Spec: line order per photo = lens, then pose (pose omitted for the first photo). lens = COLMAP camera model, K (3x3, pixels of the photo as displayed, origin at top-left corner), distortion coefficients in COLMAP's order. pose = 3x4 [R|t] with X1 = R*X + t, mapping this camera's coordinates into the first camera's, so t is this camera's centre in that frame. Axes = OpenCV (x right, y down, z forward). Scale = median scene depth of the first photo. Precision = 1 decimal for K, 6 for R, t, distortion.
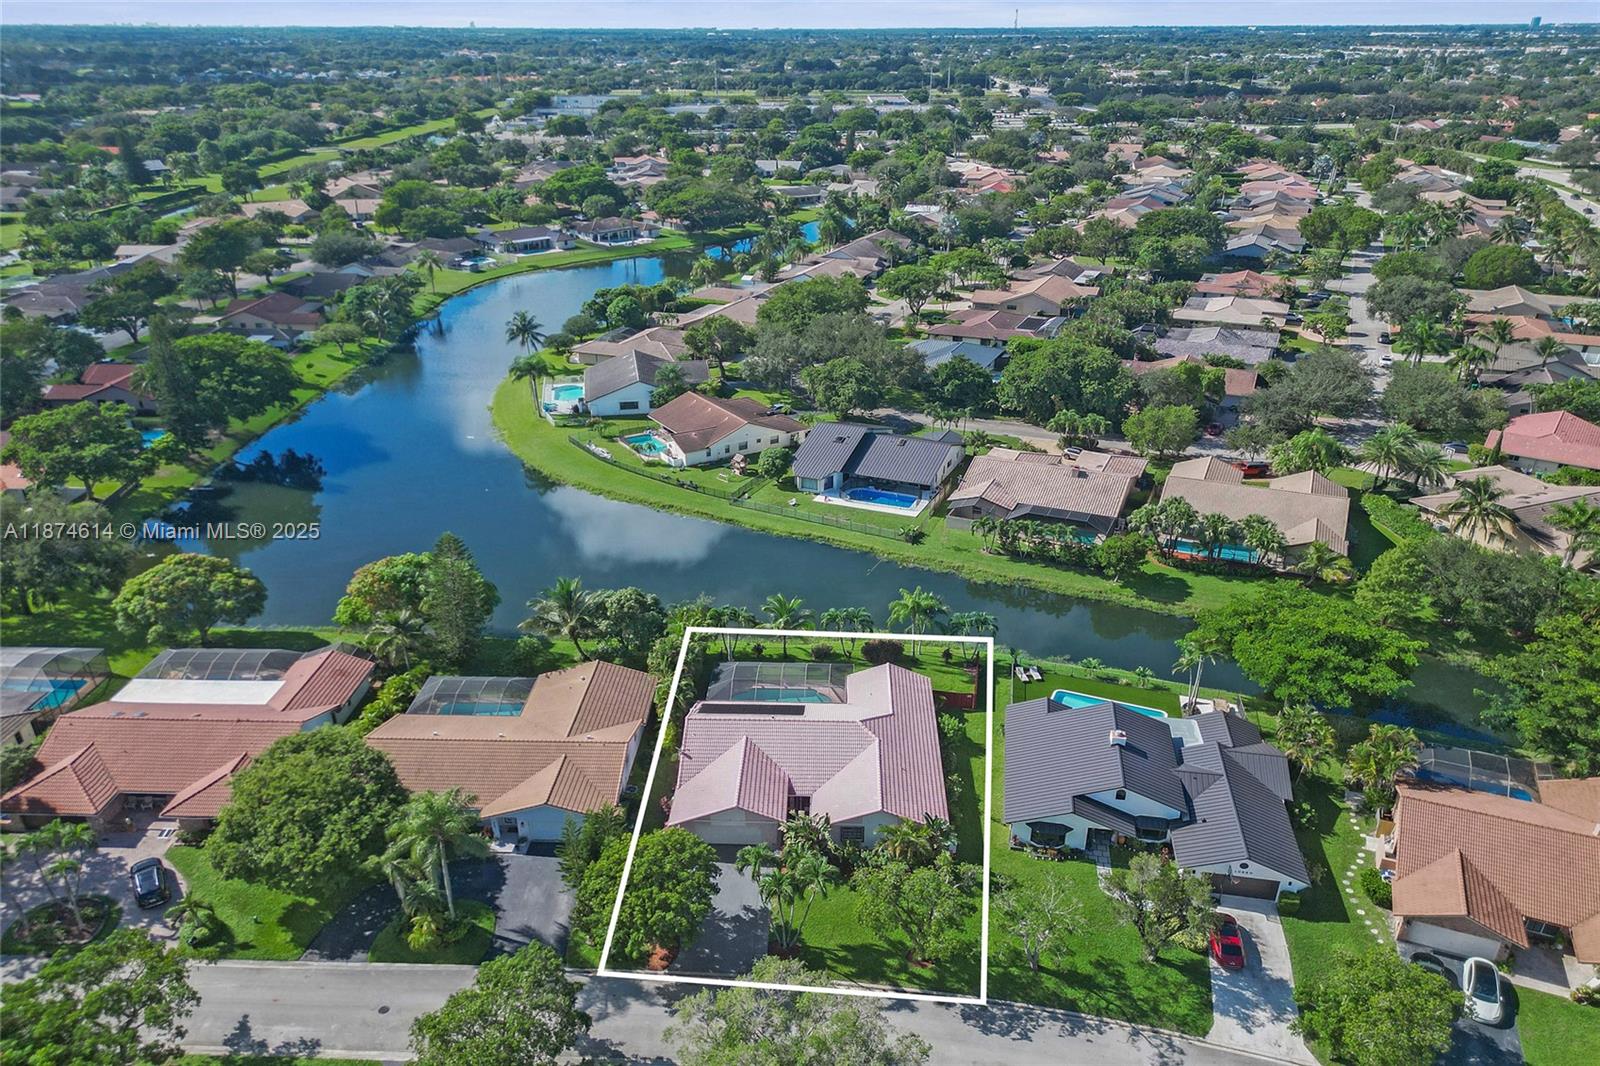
lens RADIAL K [[1170.4, 0, 800.5], [0, 1170.4, 527.2], [0, 0, 1]] dist [0.065617, -0.055036]
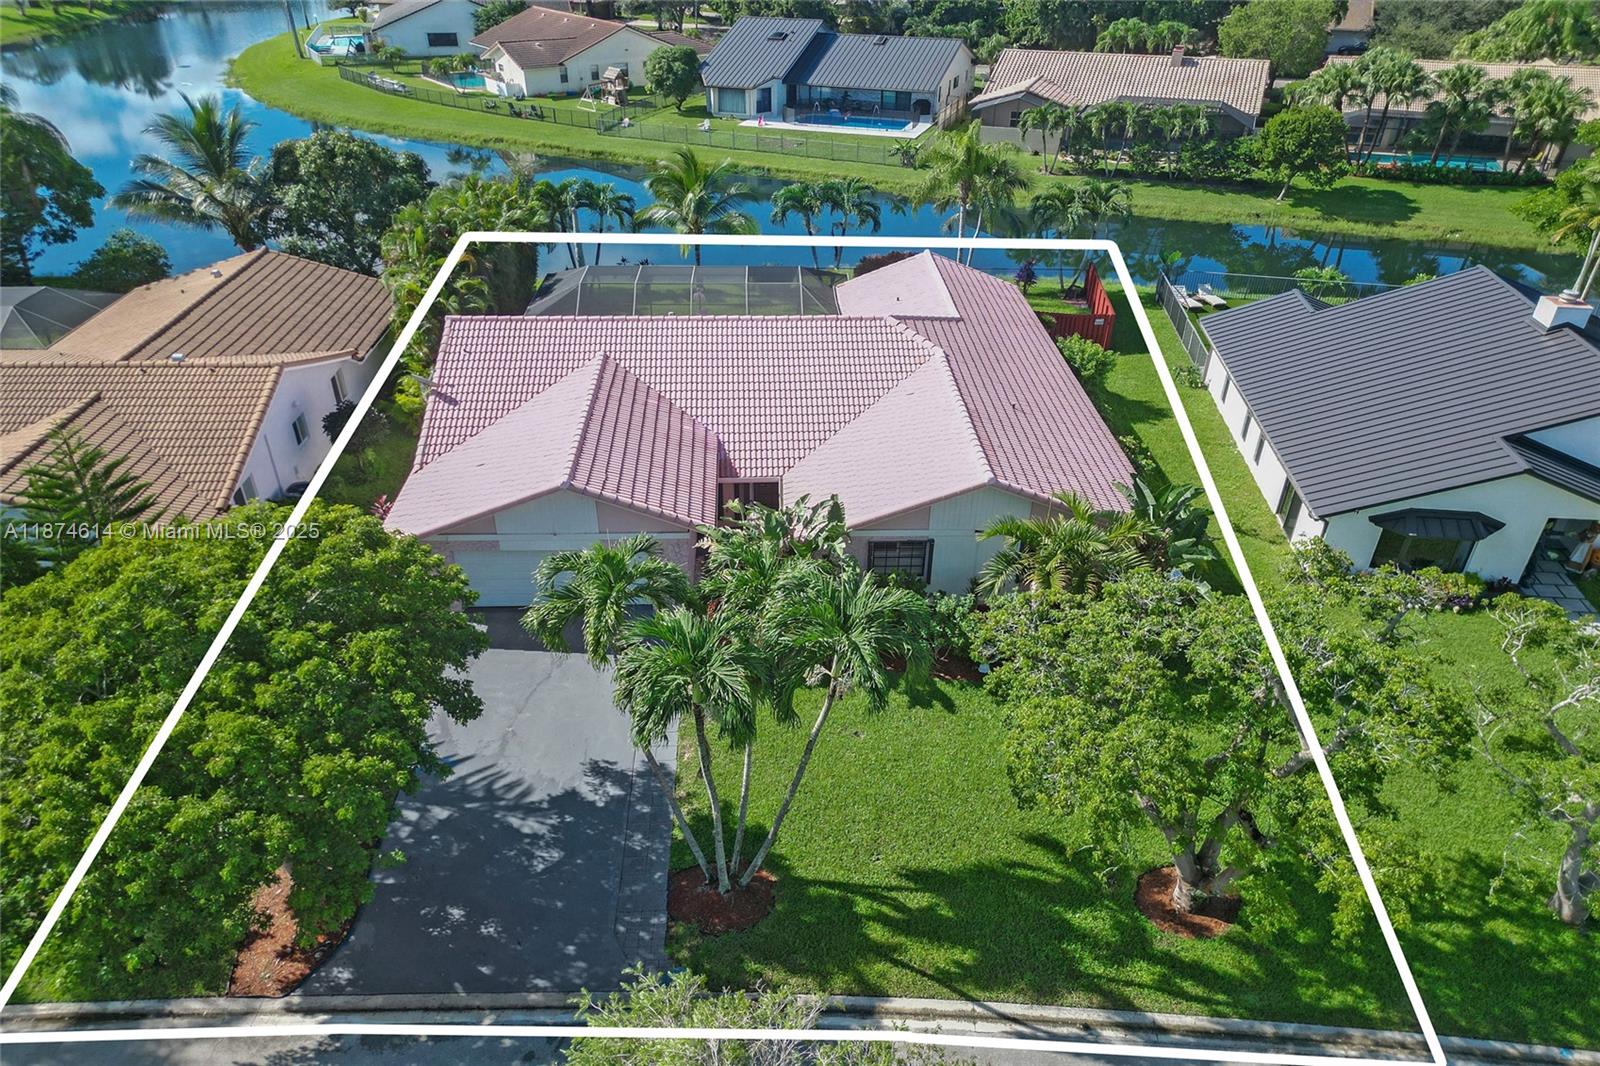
lens RADIAL K [[1169.8, 0, 799.3], [0, 1169.8, 572.3], [0, 0, 1]] dist [0.072733, -0.061044]
pose [[0.997185, -0.032413, 0.067607, -0.008608], [0.023072, 0.990627, 0.134635, 0.166194], [-0.071337, -0.132697, 0.988586, 0.500538]]
